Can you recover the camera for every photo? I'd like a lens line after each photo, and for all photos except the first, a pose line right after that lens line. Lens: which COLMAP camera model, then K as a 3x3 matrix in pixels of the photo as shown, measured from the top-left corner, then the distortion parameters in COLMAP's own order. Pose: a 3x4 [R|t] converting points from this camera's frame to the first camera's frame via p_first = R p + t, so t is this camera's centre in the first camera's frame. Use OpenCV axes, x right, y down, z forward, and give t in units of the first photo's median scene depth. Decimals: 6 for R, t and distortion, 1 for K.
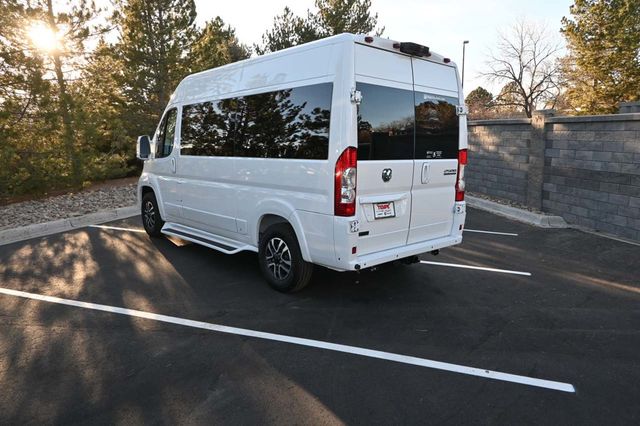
lens RADIAL K [[436.6, 0, 318.2], [0, 436.6, 212.4], [0, 0, 1]] dist [-0.014332, 0.008823]
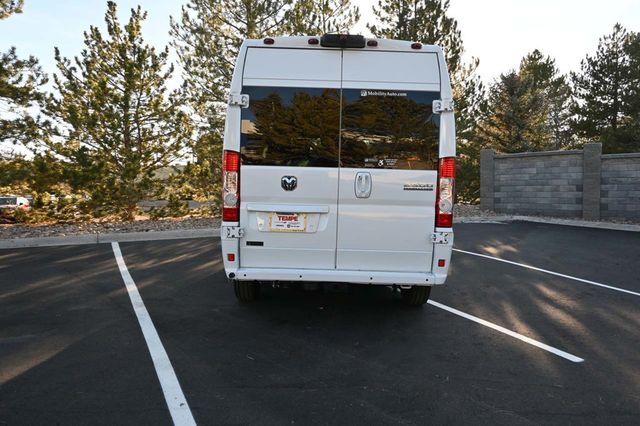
lens RADIAL K [[436.6, 0, 320.9], [0, 436.6, 212.6], [0, 0, 1]] dist [-0.014332, 0.008823]
pose [[0.745675, 0.054844, -0.664049, 0.285487], [-0.116942, 0.991910, -0.049396, 0.004290], [0.655968, 0.114489, 0.746055, 0.132843]]
